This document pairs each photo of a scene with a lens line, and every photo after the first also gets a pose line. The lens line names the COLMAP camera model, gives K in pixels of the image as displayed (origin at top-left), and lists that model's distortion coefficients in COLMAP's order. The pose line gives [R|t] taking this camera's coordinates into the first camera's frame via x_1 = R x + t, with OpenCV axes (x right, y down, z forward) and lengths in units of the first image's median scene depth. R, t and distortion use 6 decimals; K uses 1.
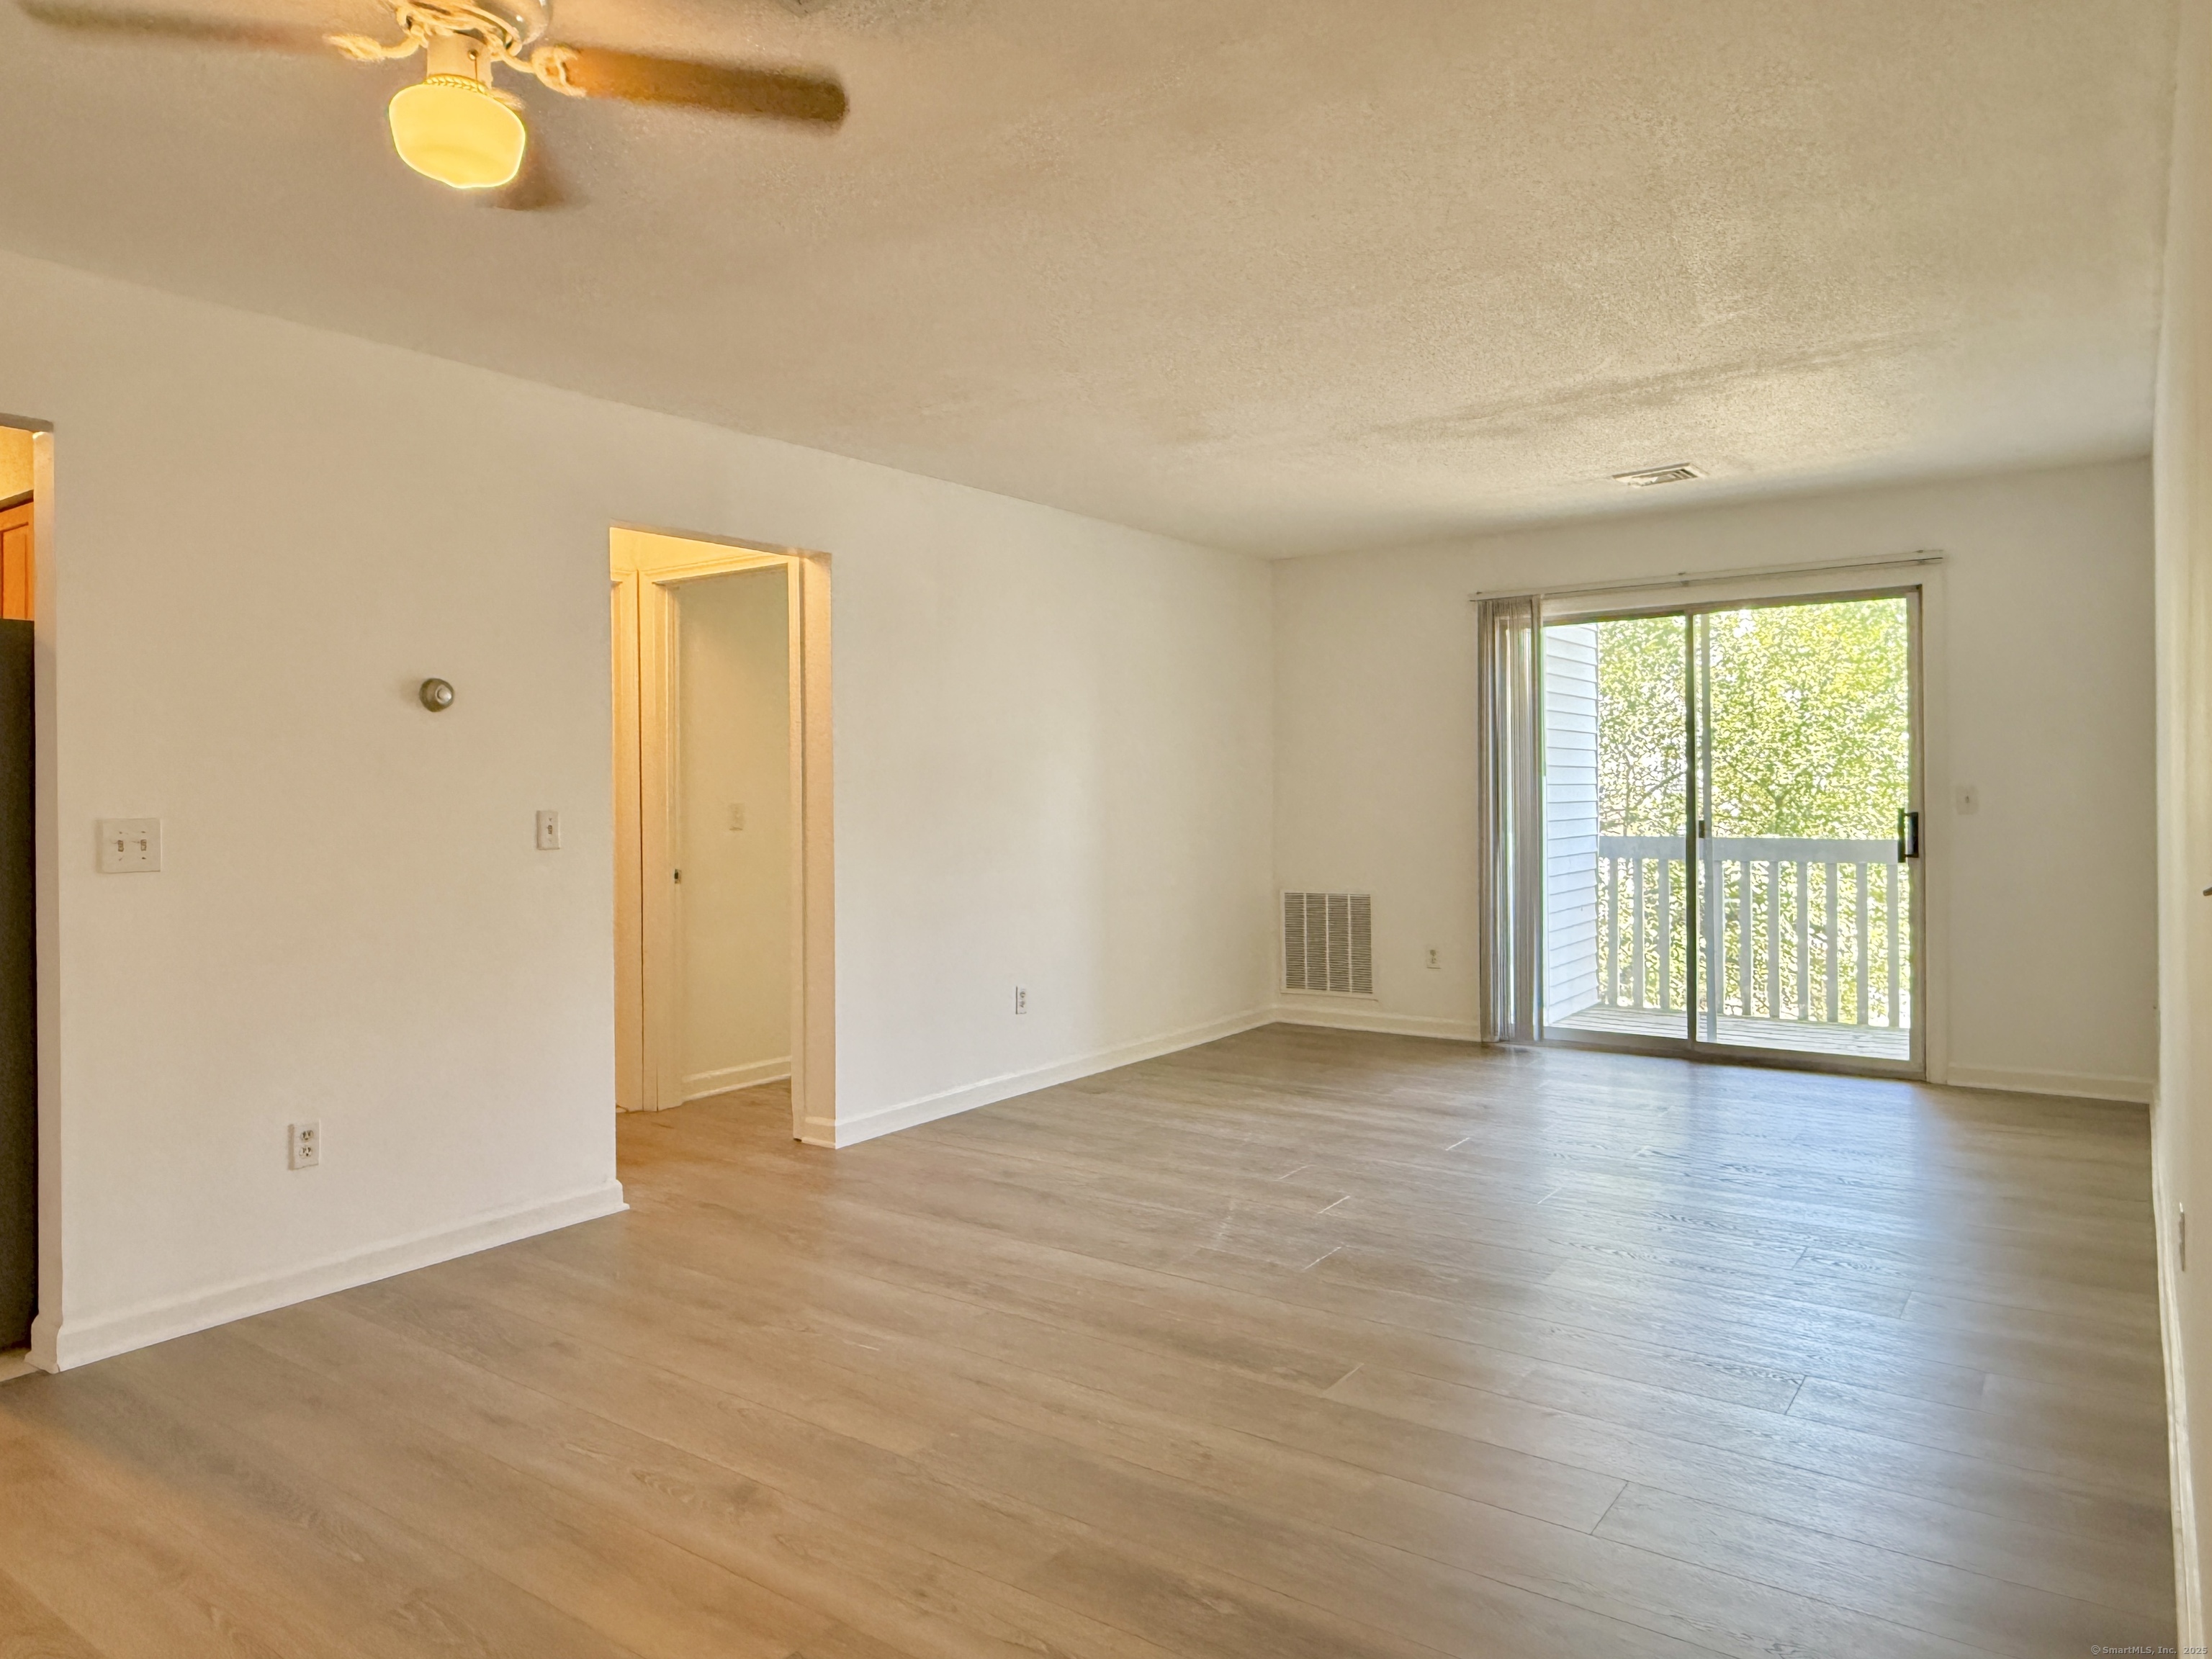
lens RADIAL K [[1505.8, 0, 1102.3], [0, 1505.8, 797.3], [0, 0, 1]] dist [-0.002096, 0.037102]
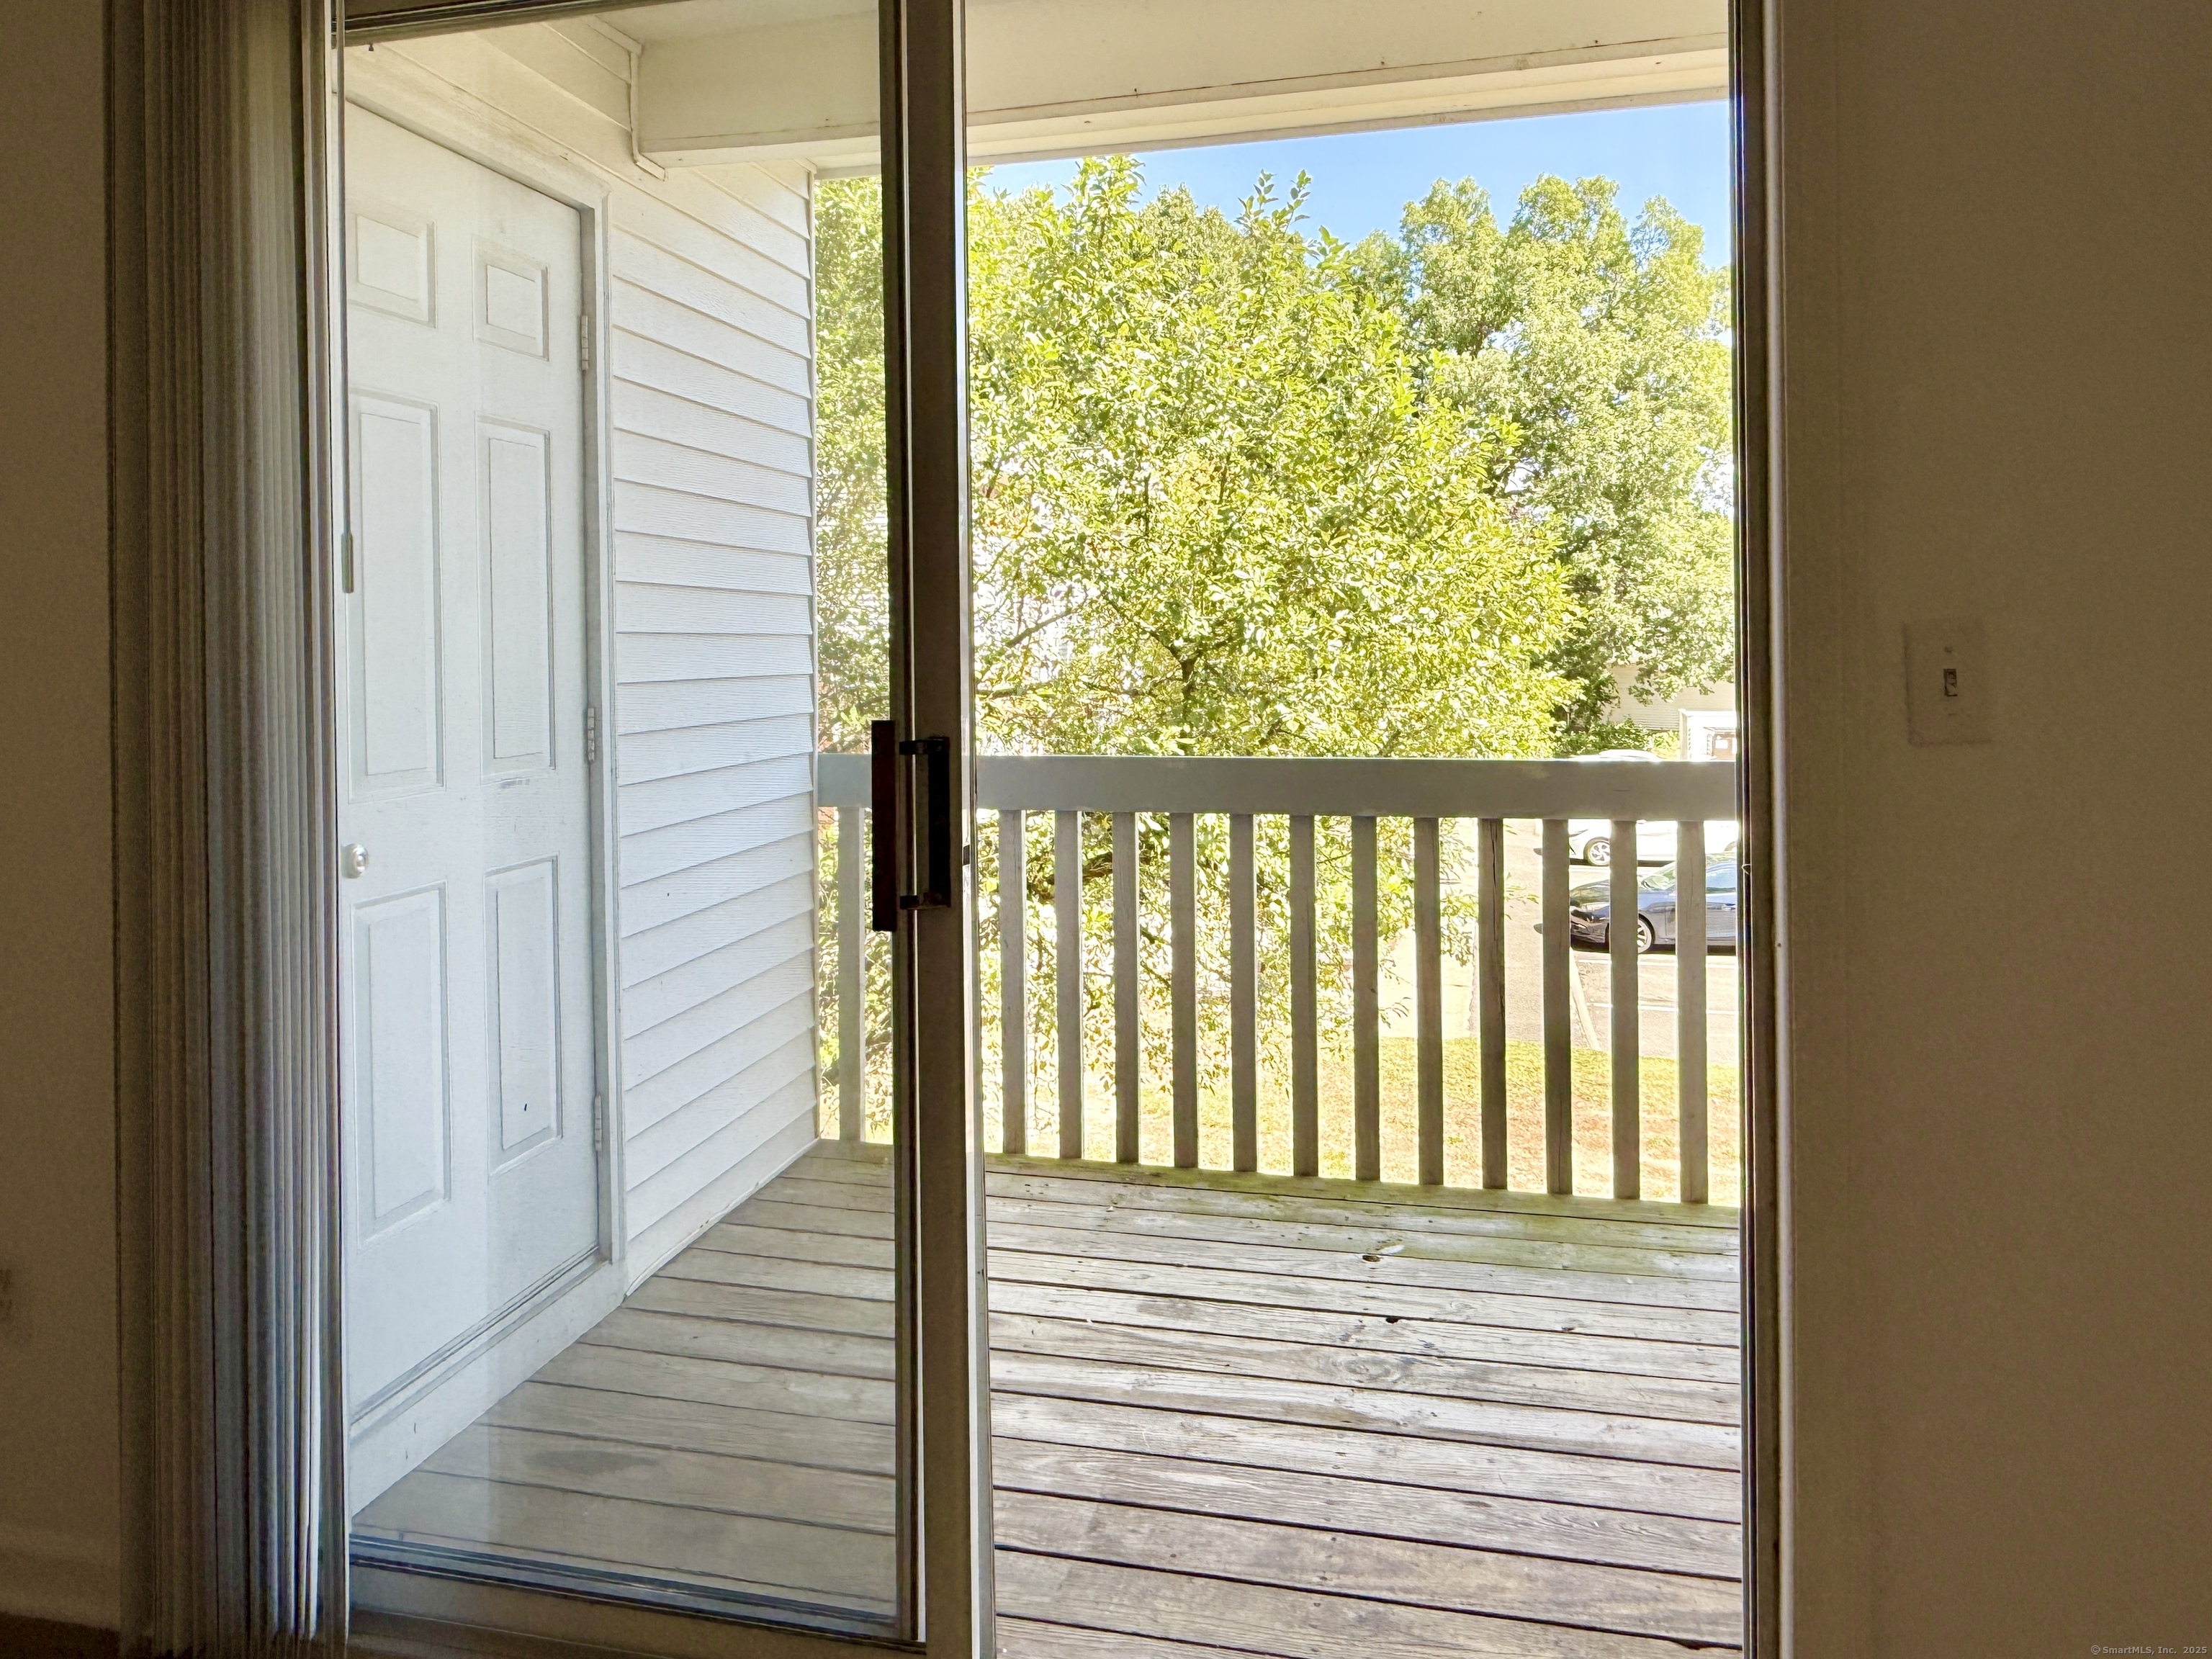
lens RADIAL K [[1505.8, 0, 1102.3], [0, 1505.8, 797.3], [0, 0, 1]] dist [-0.002096, 0.037102]
pose [[0.931614, -0.040144, 0.361227, 0.230944], [0.006444, 0.995549, 0.094020, -0.002377], [-0.363393, -0.085262, 0.927726, 0.525751]]
